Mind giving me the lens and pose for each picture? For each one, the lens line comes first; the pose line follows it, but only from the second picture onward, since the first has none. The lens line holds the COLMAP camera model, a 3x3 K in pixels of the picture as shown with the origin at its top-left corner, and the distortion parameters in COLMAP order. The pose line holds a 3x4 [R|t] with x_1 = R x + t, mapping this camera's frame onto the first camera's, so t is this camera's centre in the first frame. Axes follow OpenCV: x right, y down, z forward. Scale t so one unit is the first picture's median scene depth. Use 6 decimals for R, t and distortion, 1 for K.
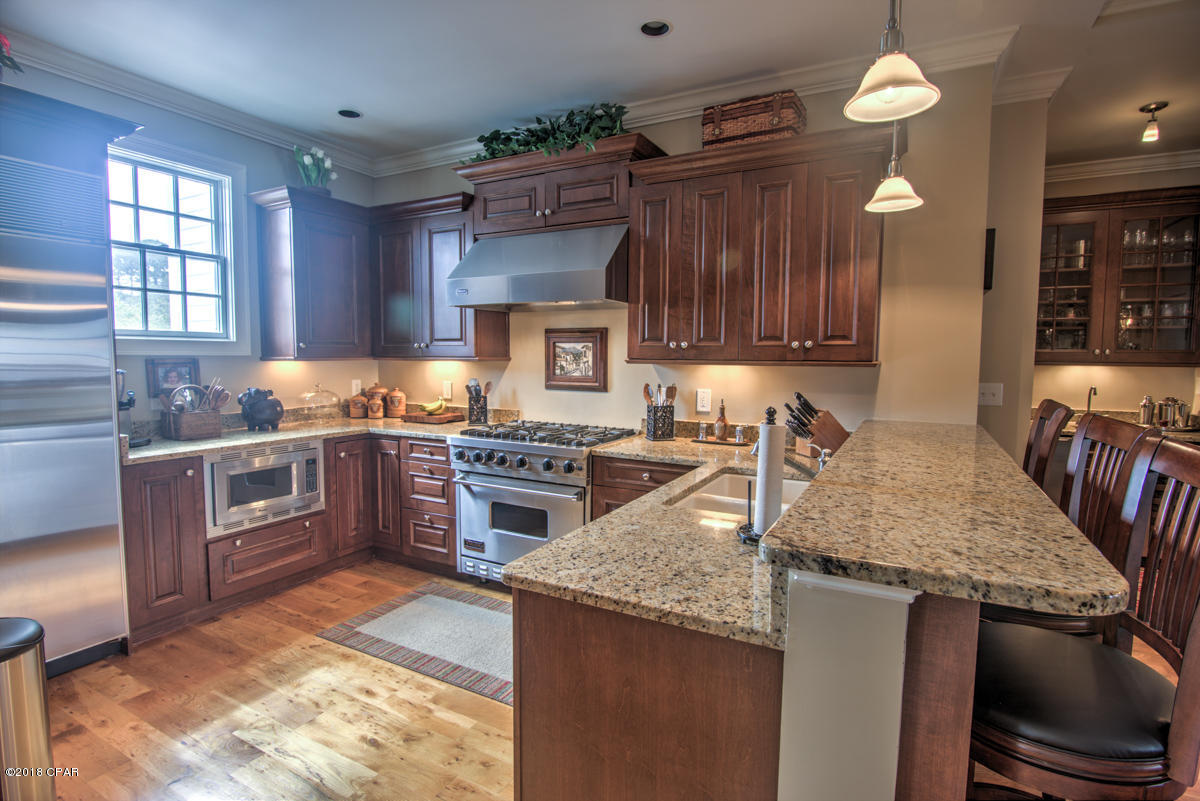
lens RADIAL K [[583.9, 0, 598.0], [0, 583.9, 398.7], [0, 0, 1]] dist [-0.021165, -0.000729]
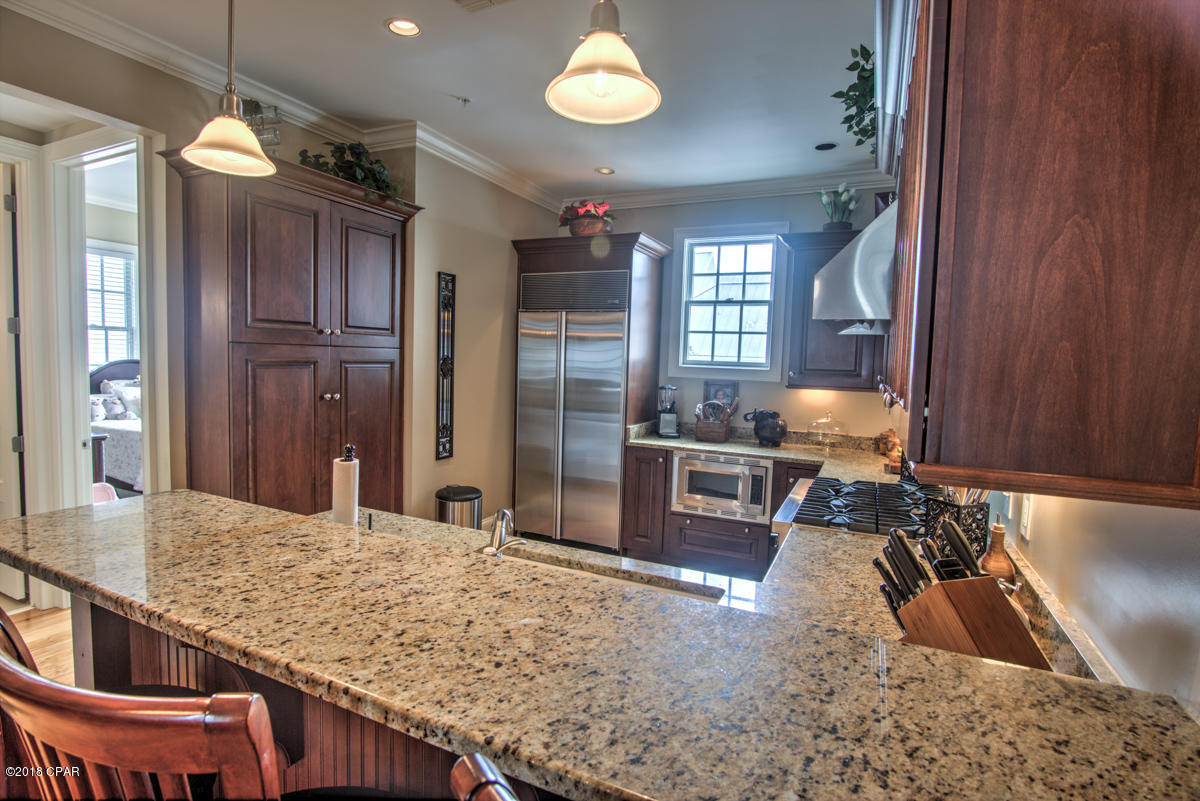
lens RADIAL K [[583.9, 0, 598.0], [0, 583.9, 398.7], [0, 0, 1]] dist [-0.021165, -0.000729]
pose [[0.055351, 0.064784, -0.996363, 0.616320], [-0.103778, 0.992861, 0.058791, -0.078937], [0.993059, 0.100147, 0.061679, 0.621073]]
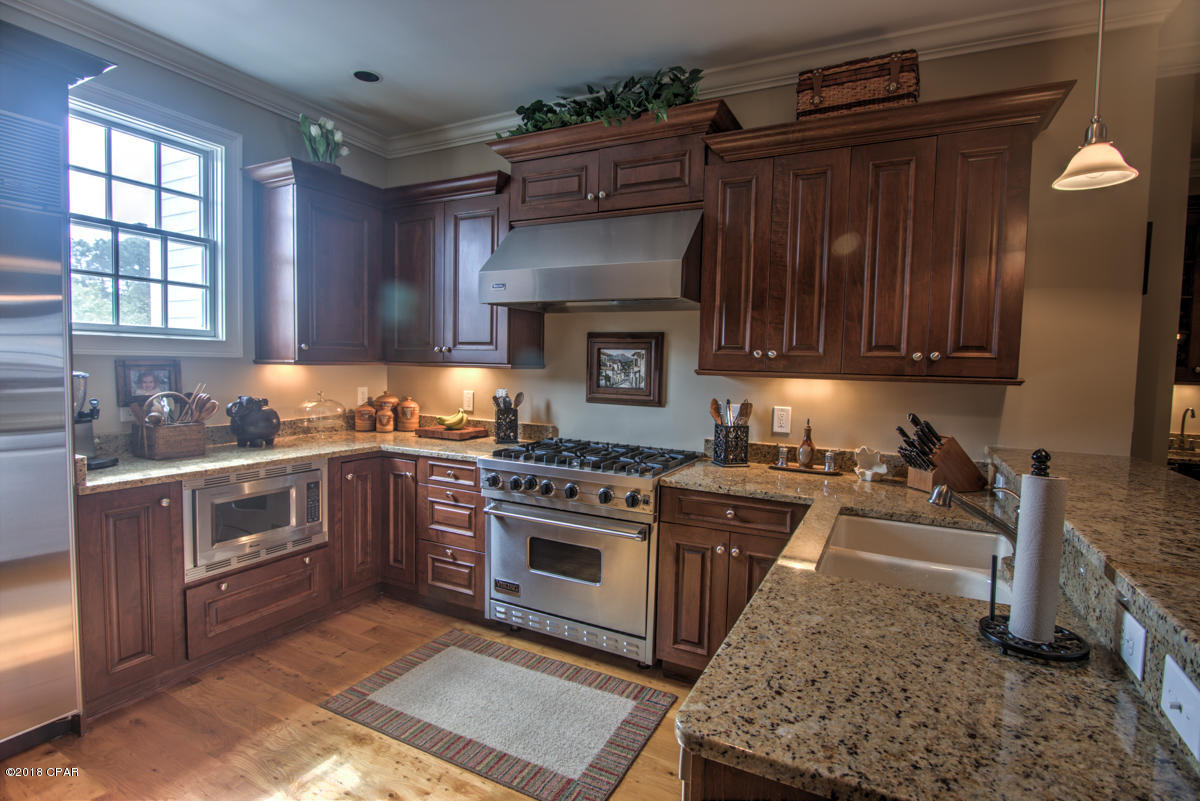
lens RADIAL K [[583.9, 0, 598.0], [0, 583.9, 398.7], [0, 0, 1]] dist [-0.021165, -0.000729]
pose [[0.999682, 0.015694, 0.019748, -0.103898], [-0.015447, 0.999801, -0.012586, -0.012827], [-0.019942, 0.012277, 0.999726, 0.155963]]
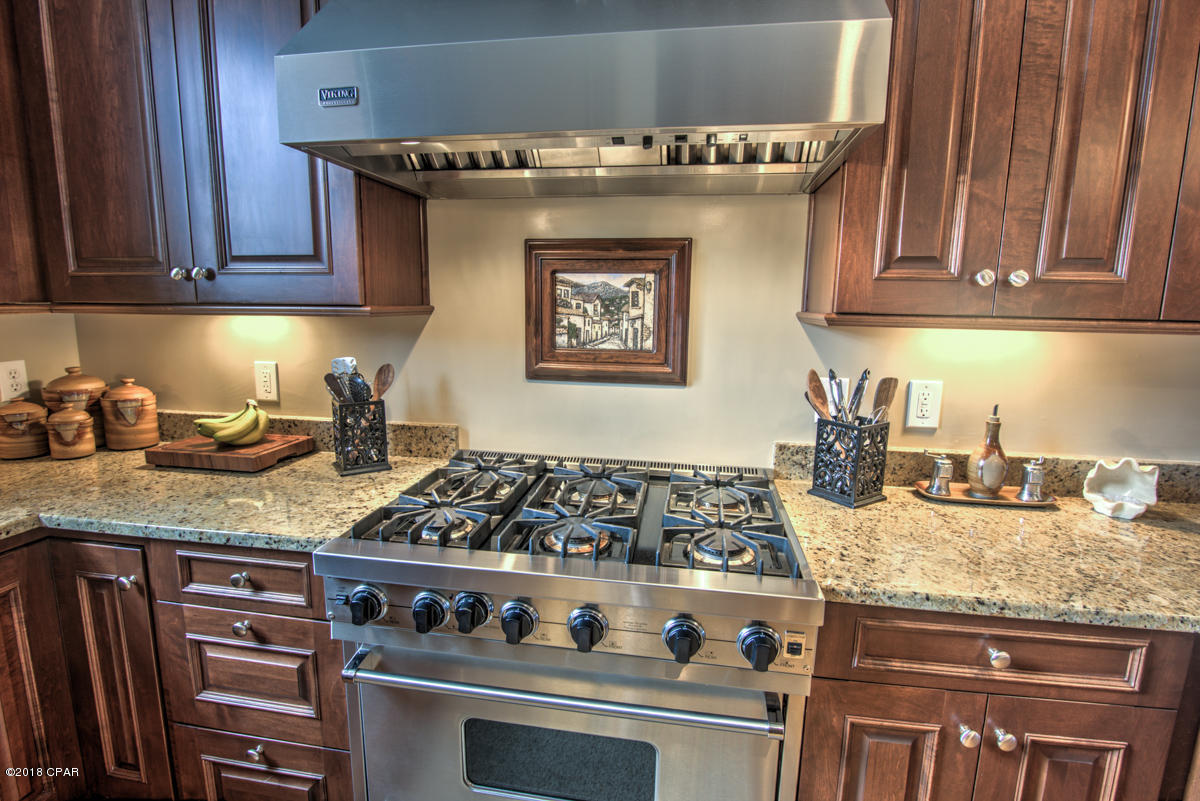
lens RADIAL K [[583.9, 0, 598.0], [0, 583.9, 398.7], [0, 0, 1]] dist [-0.021165, -0.000729]
pose [[0.945512, -0.046769, 0.322211, -0.210066], [0.017127, 0.995403, 0.094226, -0.048740], [-0.325137, -0.083574, 0.941967, 0.652615]]
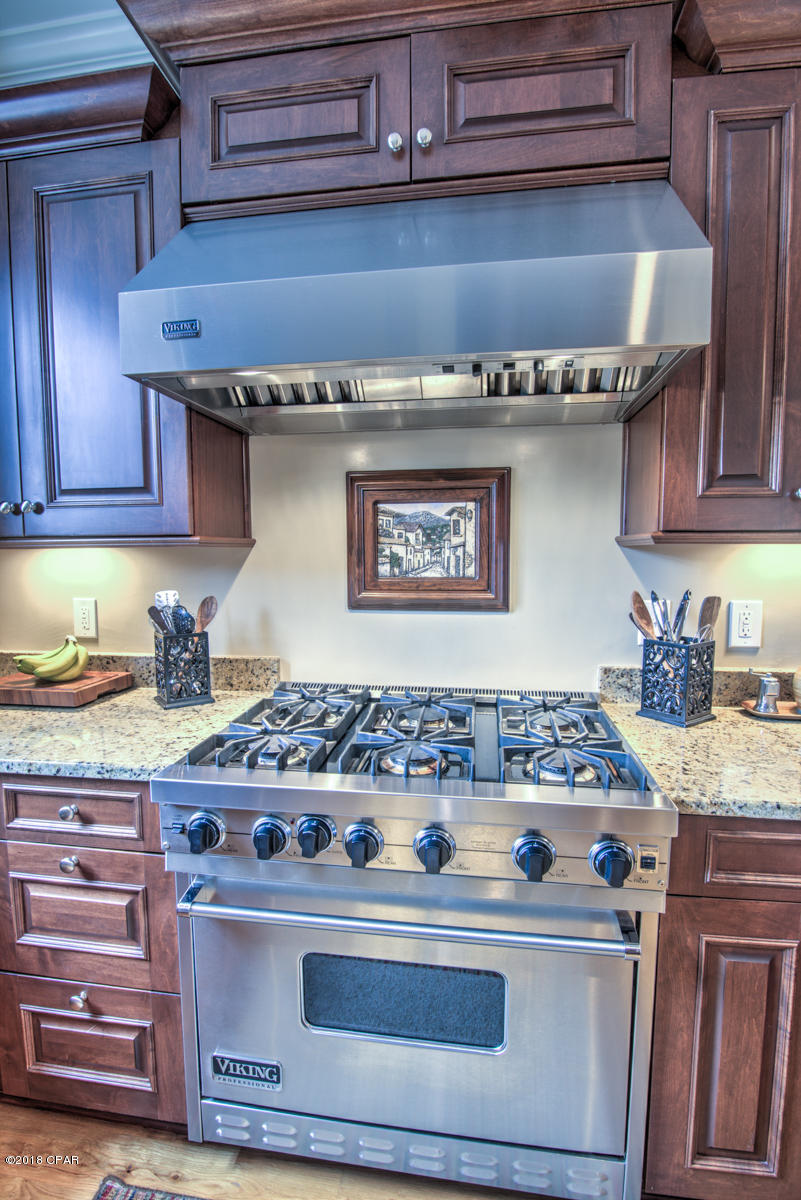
lens RADIAL K [[583.9, 0, 398.3], [0, 583.9, 602.2], [0, 0, 1]] dist [-0.021165, -0.000729]
pose [[0.940125, -0.040357, 0.338432, -0.236224], [0.036281, 0.999173, 0.018364, -0.032789], [-0.338893, -0.004986, 0.940812, 0.658168]]
